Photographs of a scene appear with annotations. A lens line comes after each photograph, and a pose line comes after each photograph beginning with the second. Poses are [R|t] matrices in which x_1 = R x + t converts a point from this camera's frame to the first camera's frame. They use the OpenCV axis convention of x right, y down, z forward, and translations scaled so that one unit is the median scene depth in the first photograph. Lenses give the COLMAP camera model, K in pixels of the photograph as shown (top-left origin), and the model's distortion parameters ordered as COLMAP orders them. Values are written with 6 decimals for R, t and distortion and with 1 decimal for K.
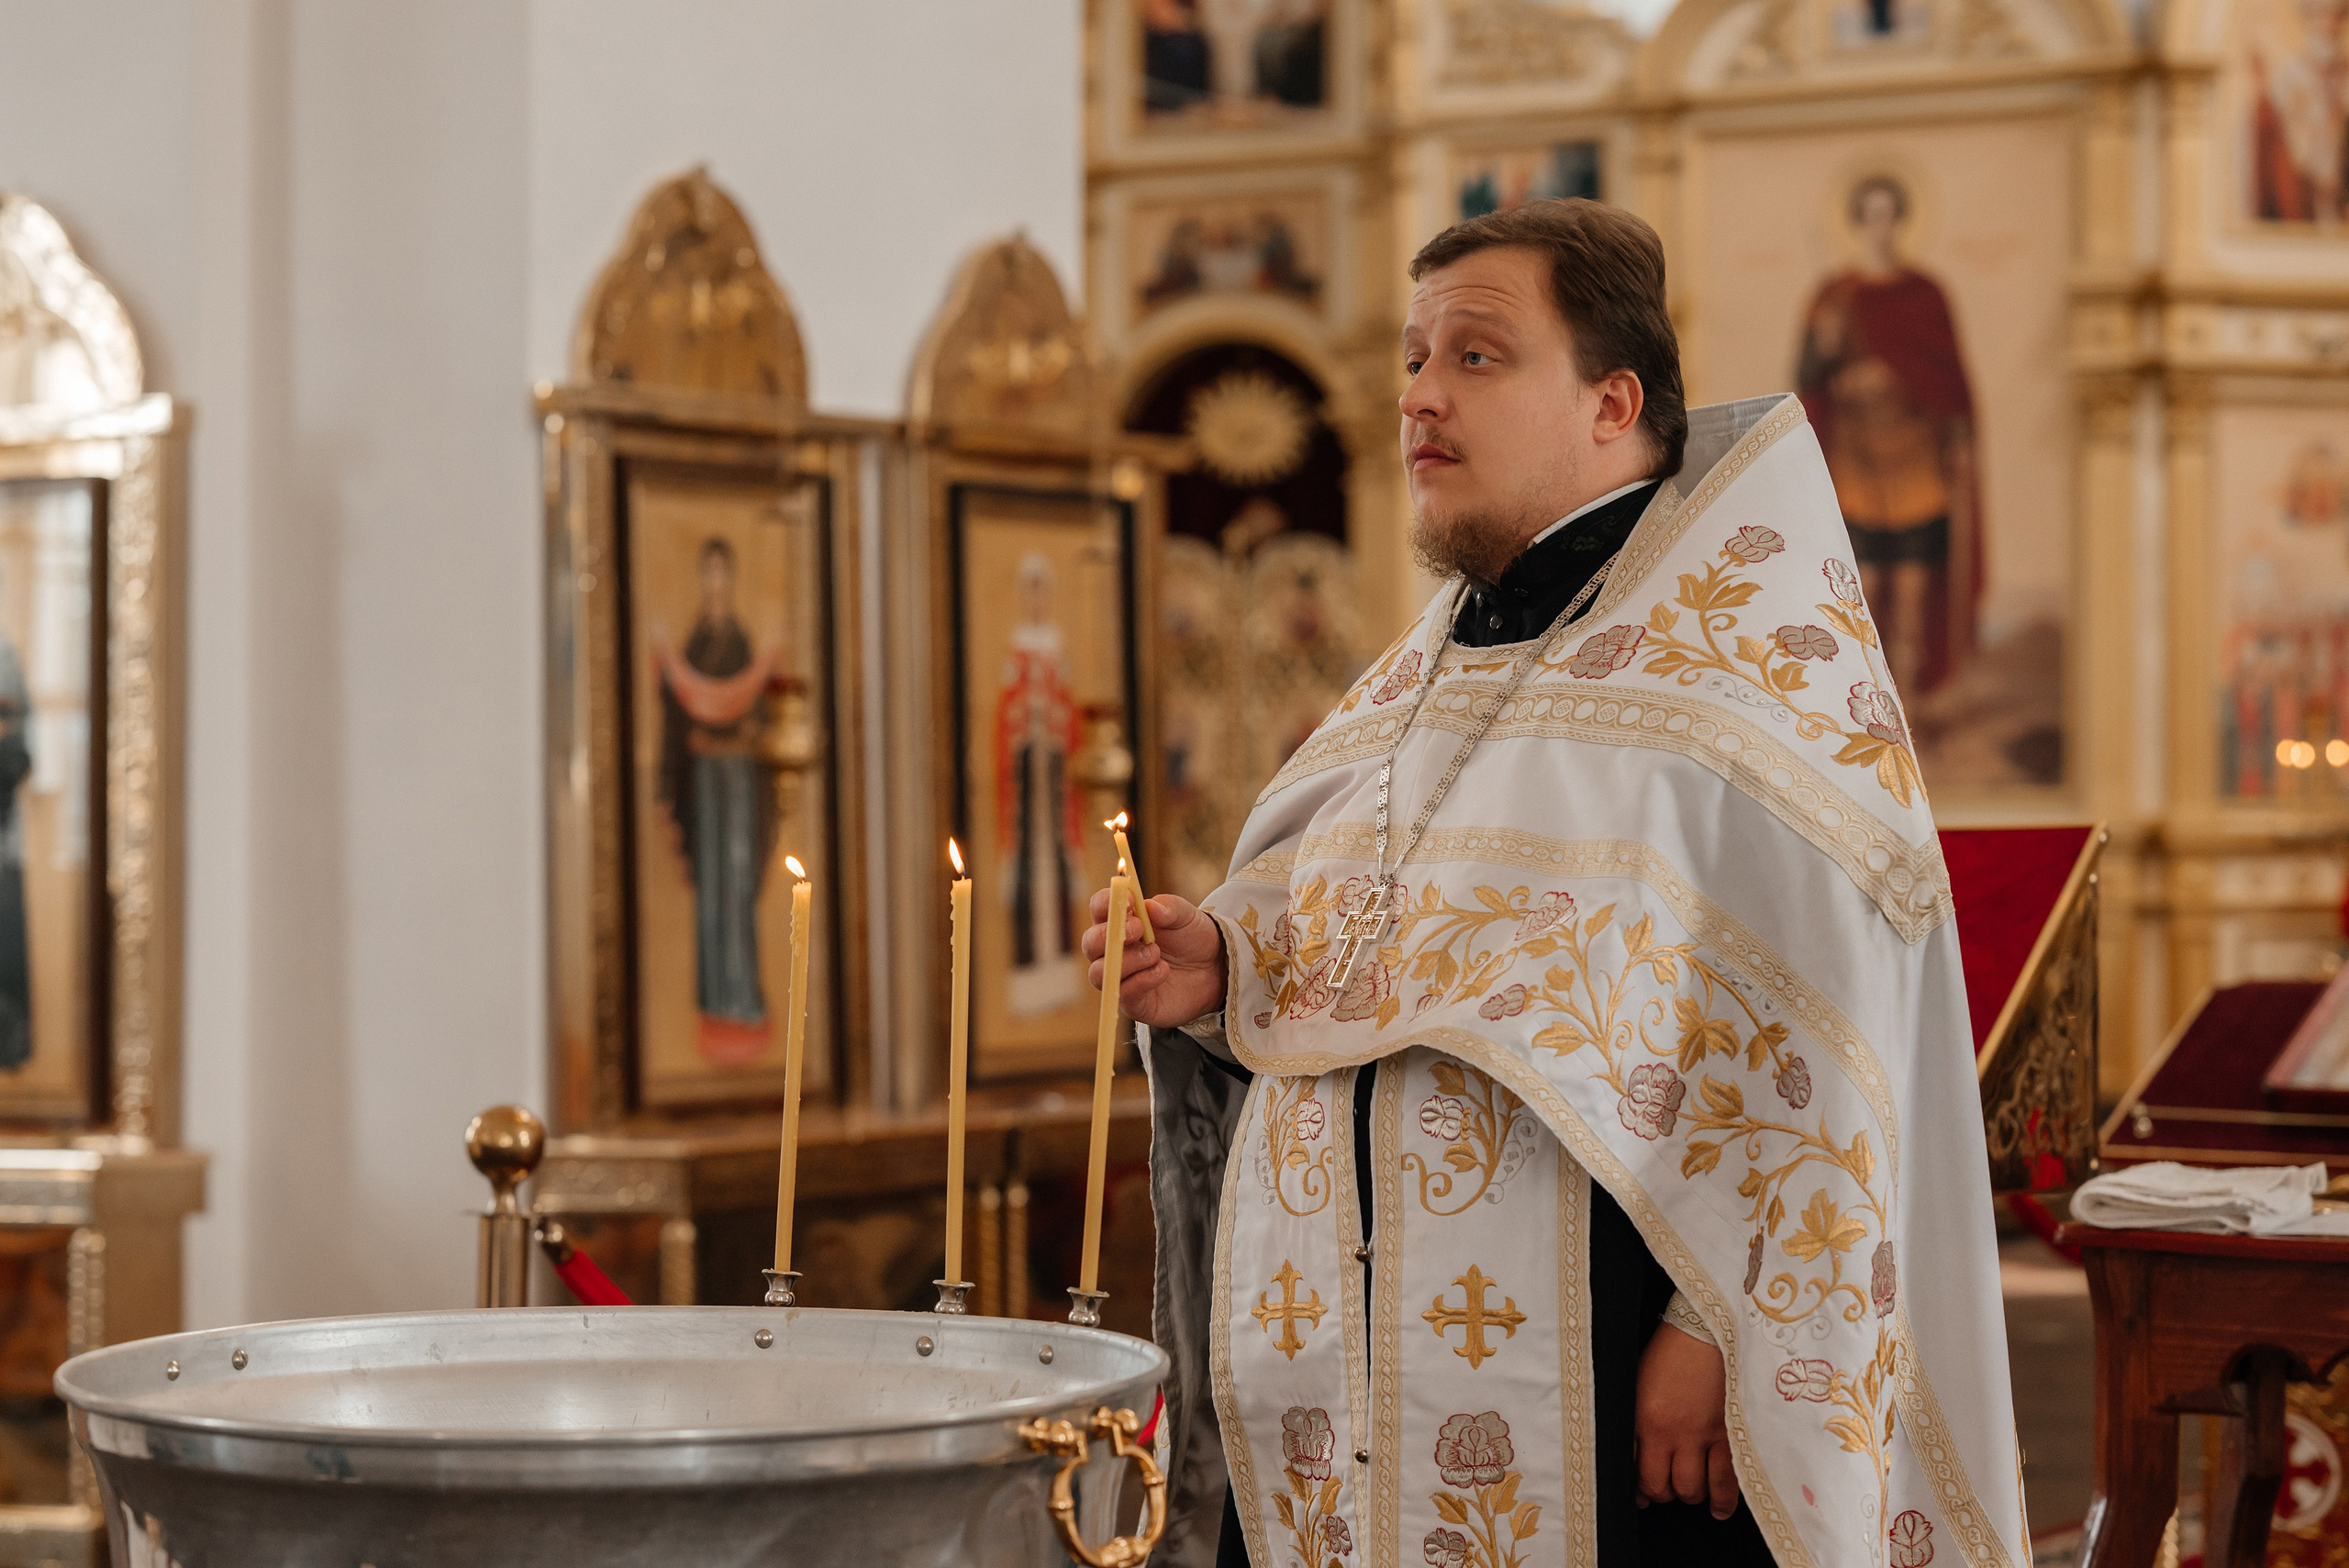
lens RADIAL K [[5610.9, 0, 1163.9], [0, 5610.9, 815.4], [0, 0, 1]] dist [0.007922, 0.191380]
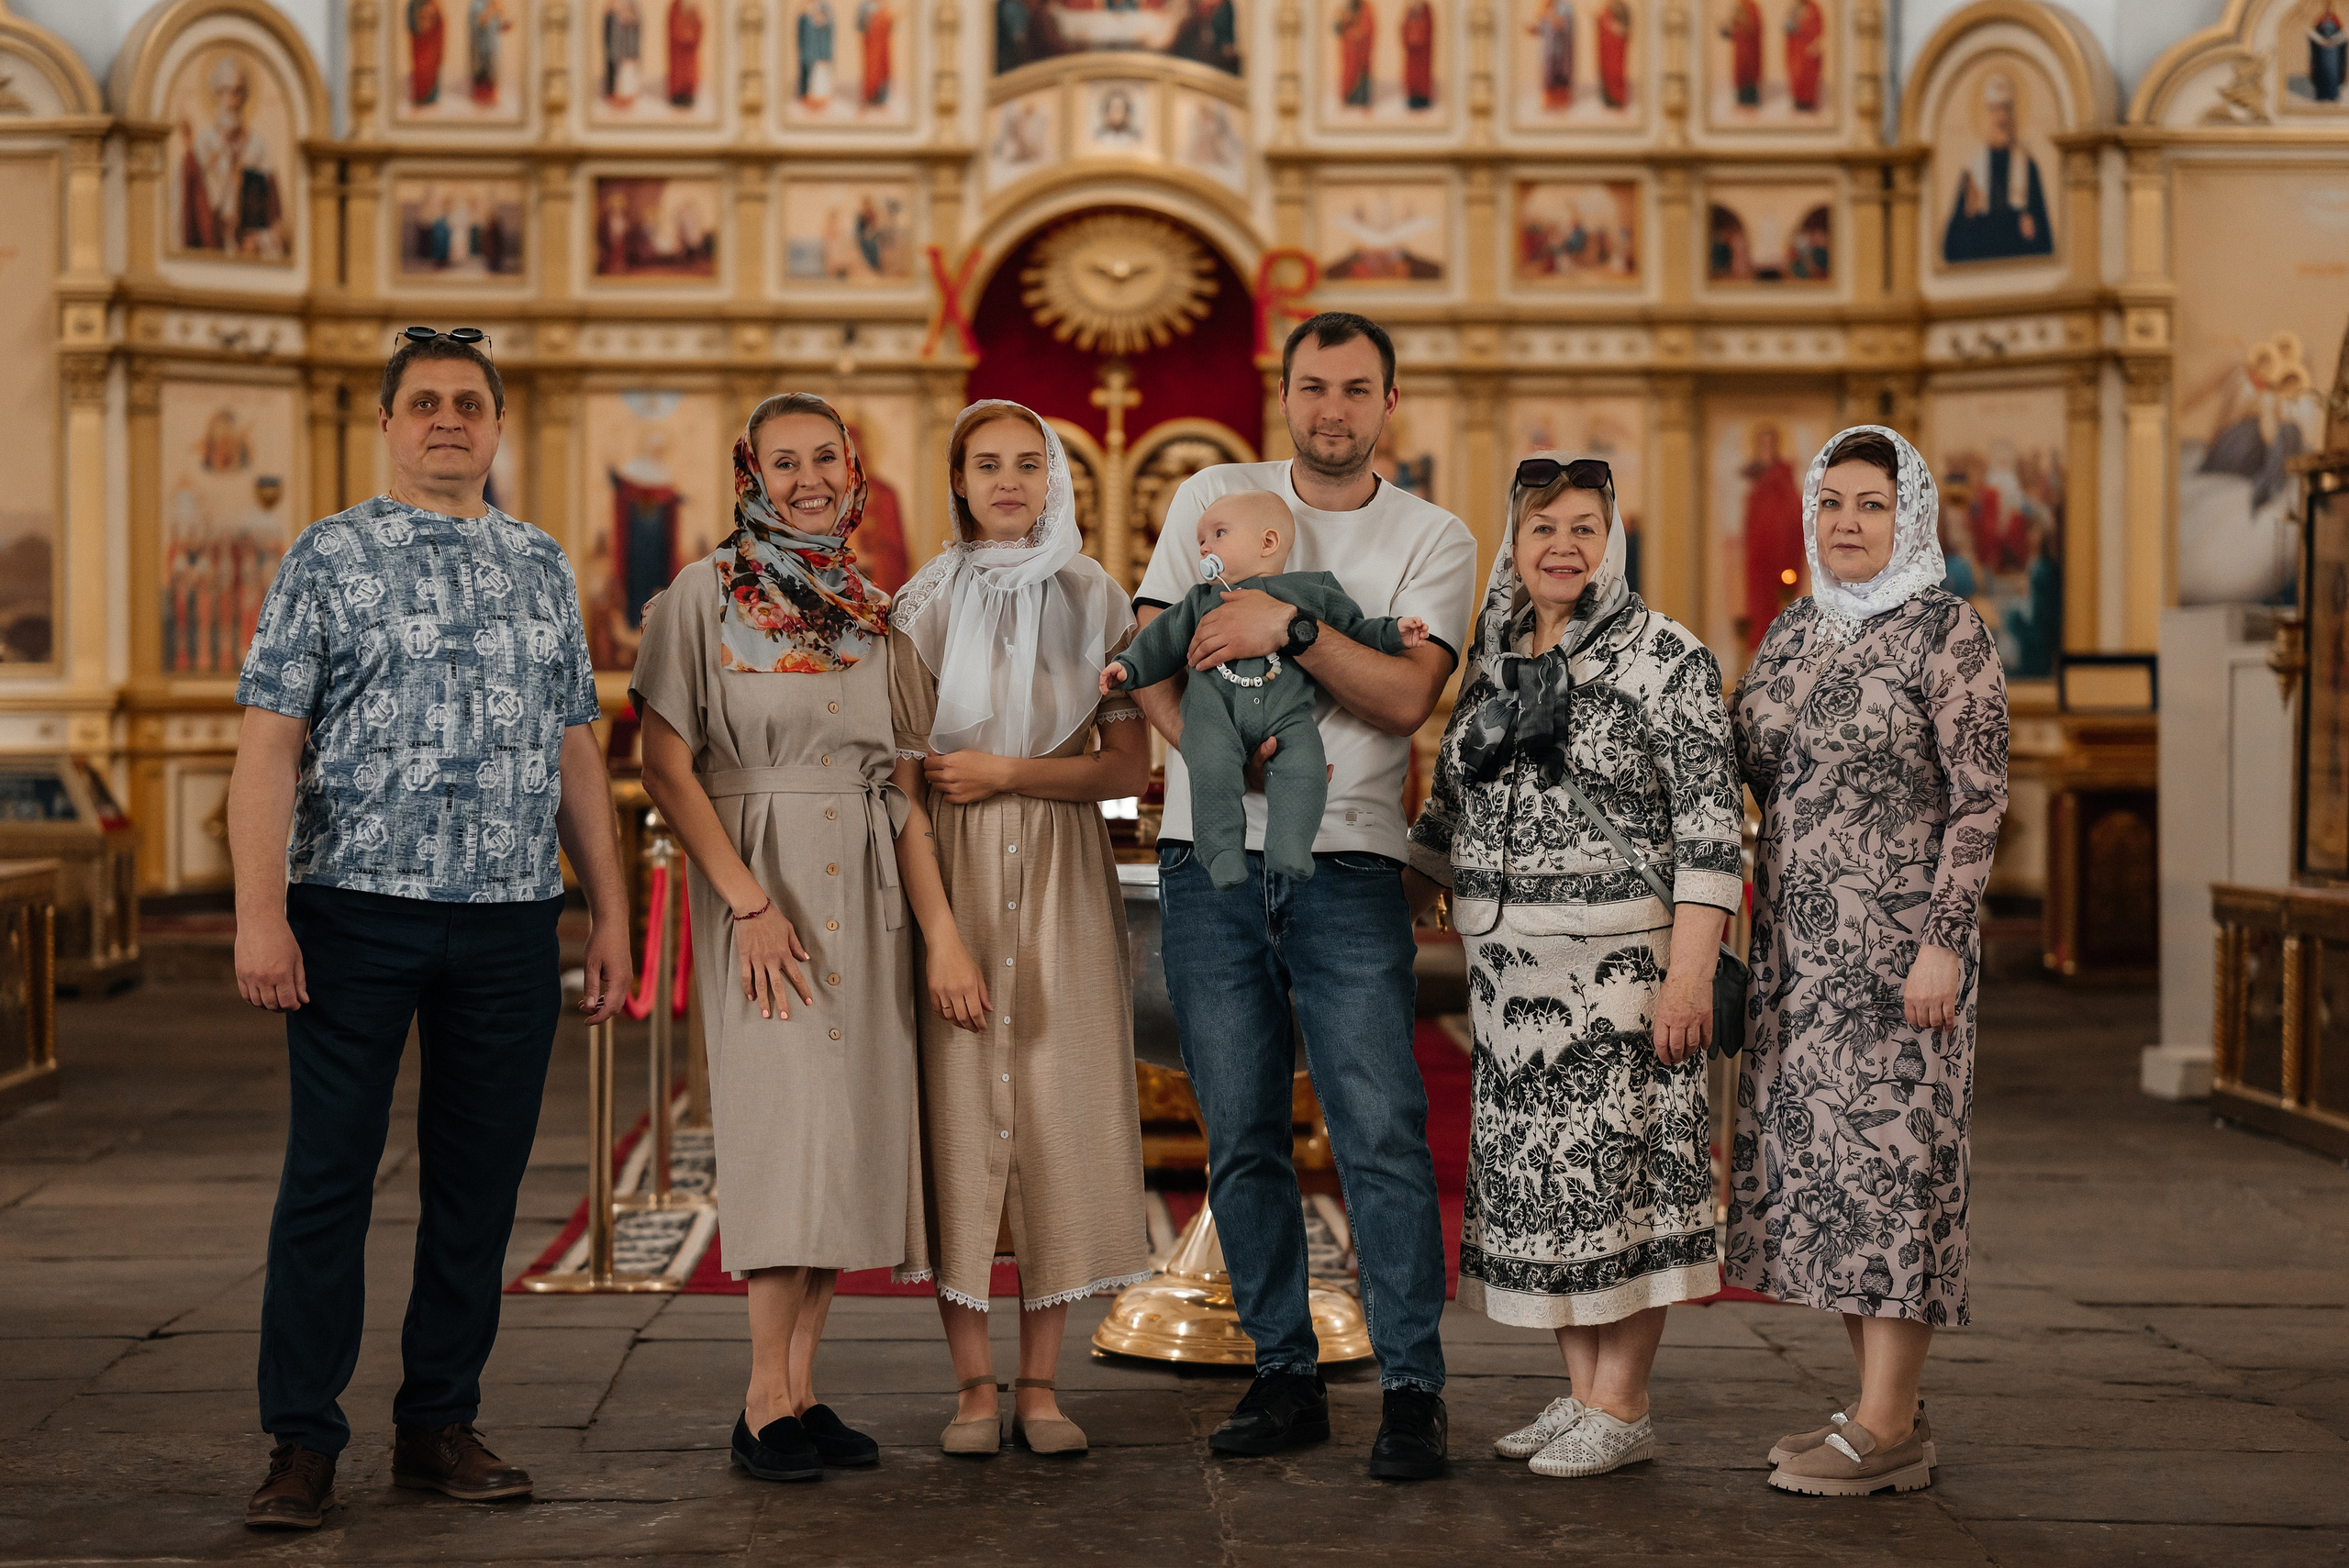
lens RADIAL K [[5610.9, 0, 1163.9], [0, 5610.9, 815.4], [0, 0, 1]] dist [0.007922, 0.191380]
pose [[0.846711, -0.012068, 0.531915, -0.330135], [-0.000136, 0.999738, 0.022898, 0.000864], [-0.532052, -0.019460, 0.846488, -0.279078]]
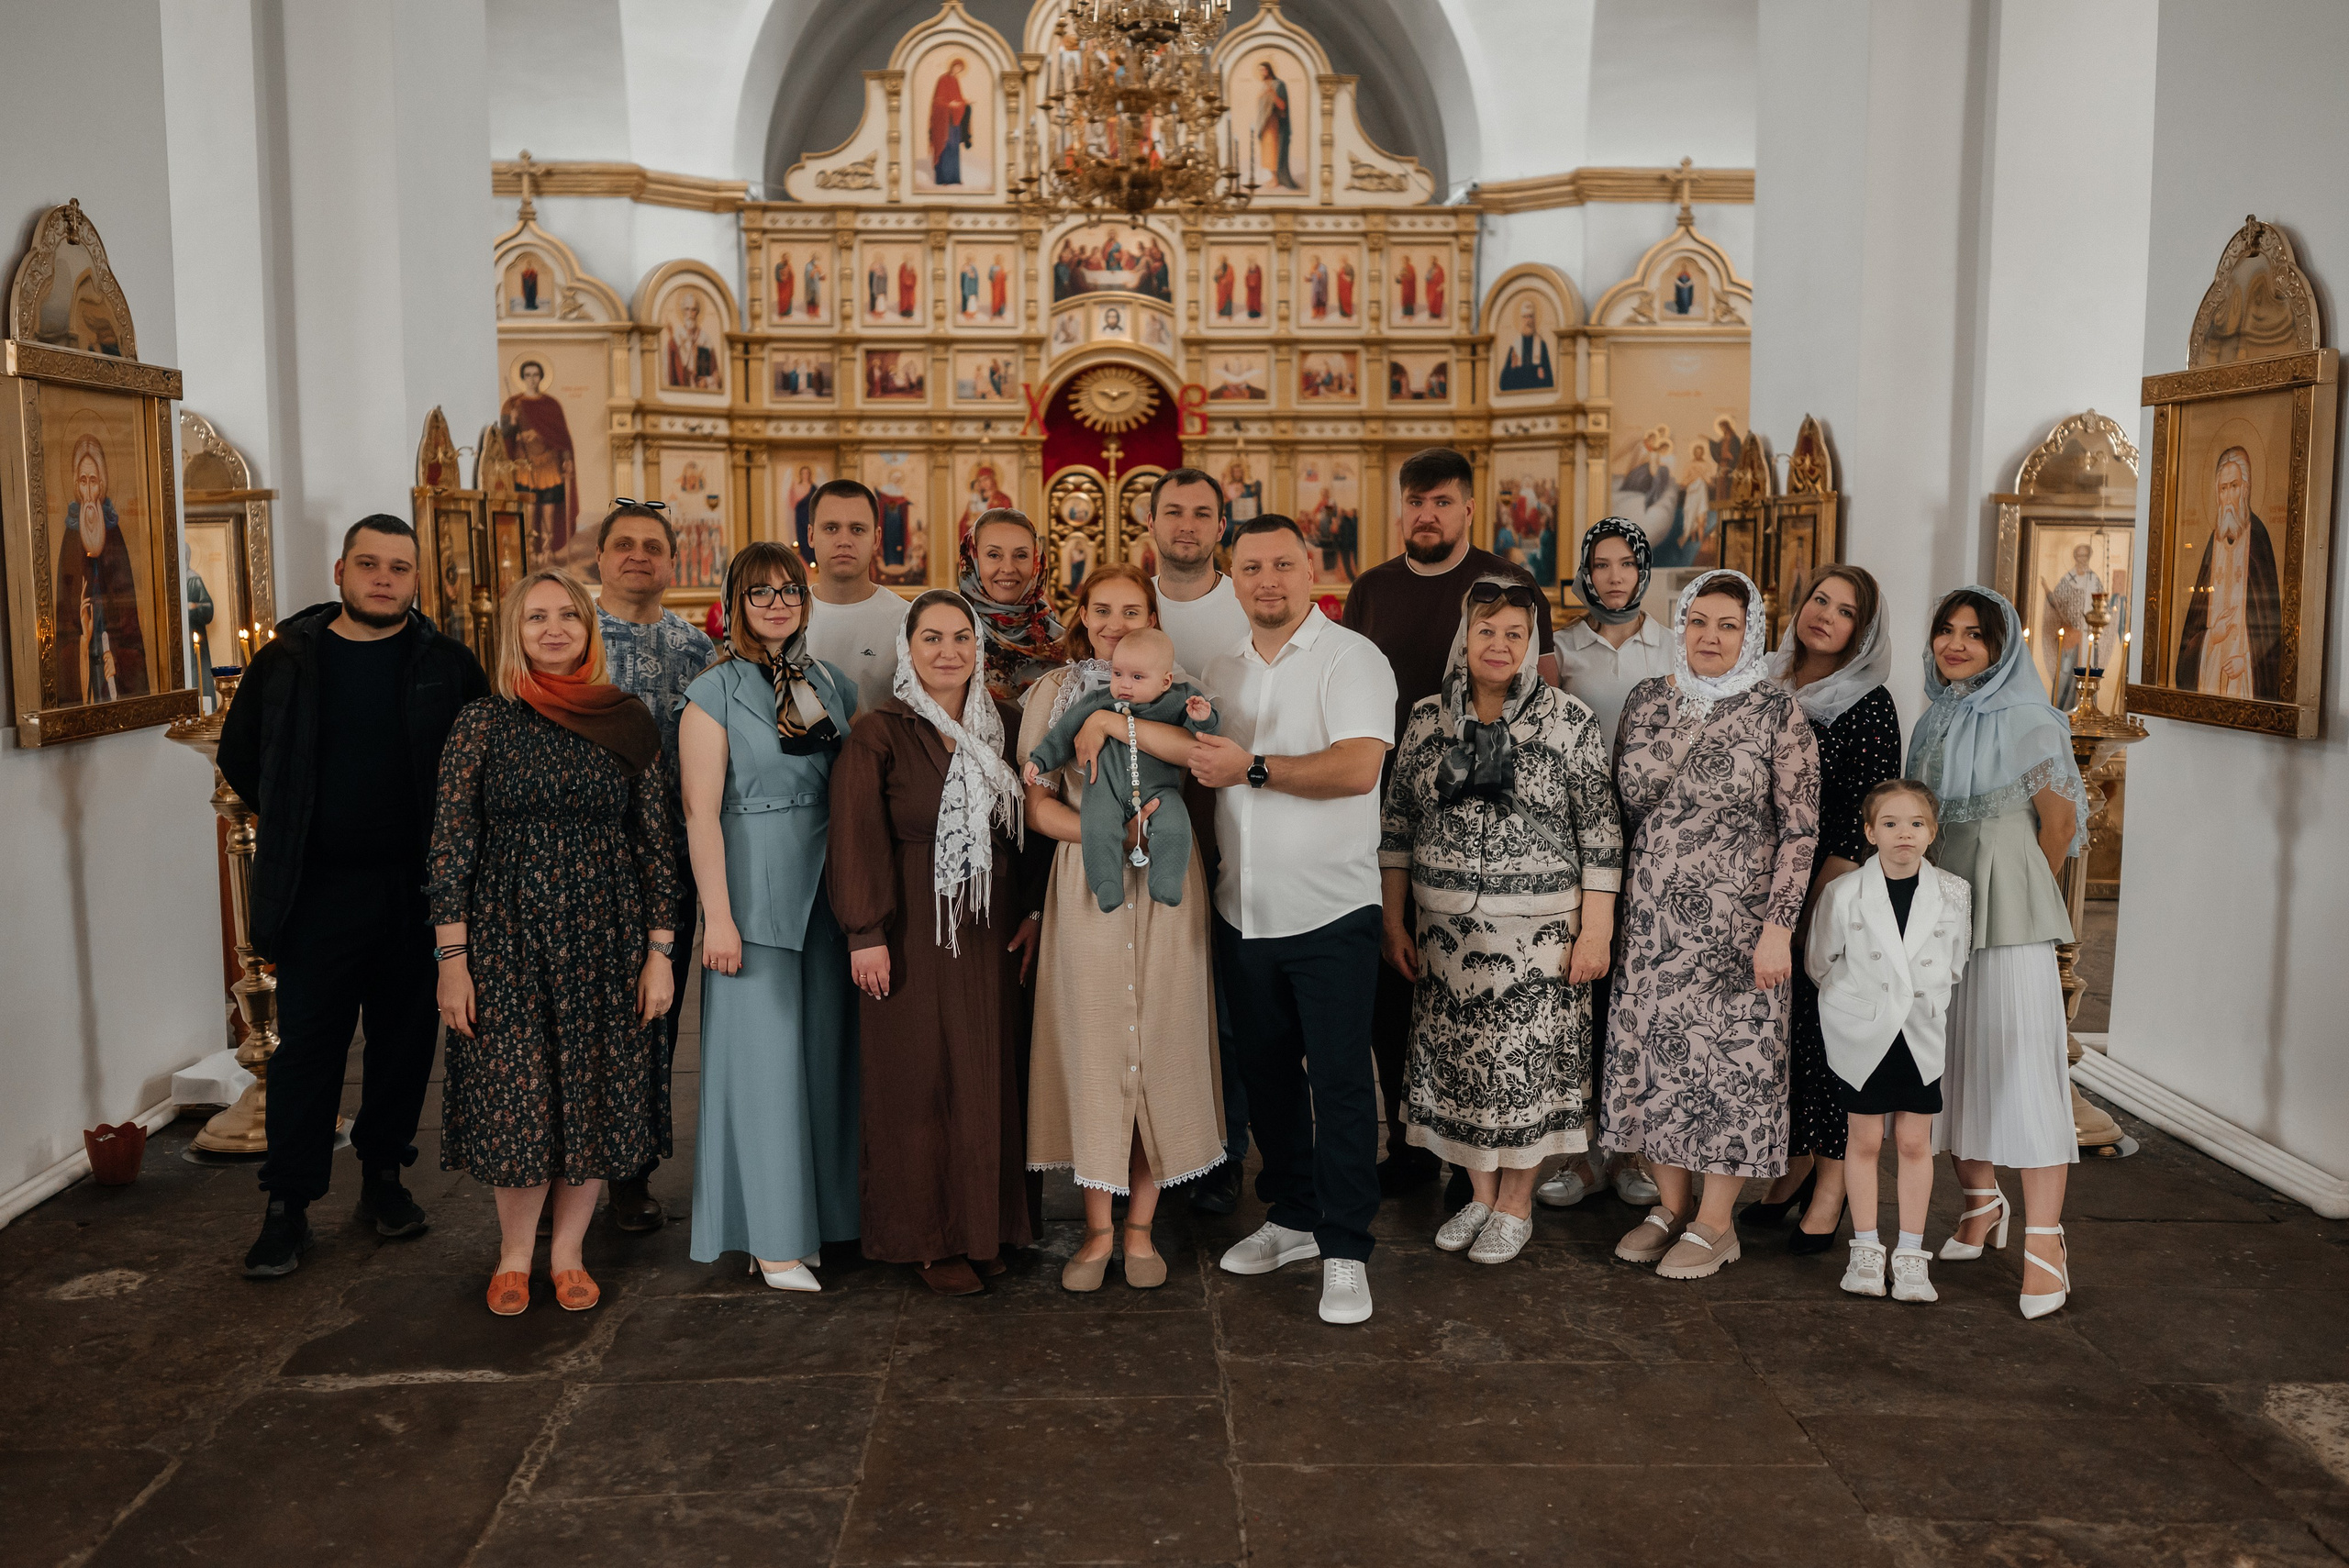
lens RADIAL K [[2227.3, 0, 1174.5], [0, 2227.3, 784.0], [0, 0, 1]] dist [0.000046, 0.000446]
pose [[0.834670, -0.061647, 0.547289, -0.225587], [0.003127, 0.994230, 0.107221, -0.024189], [-0.550741, -0.087783, 0.830047, -0.101701]]
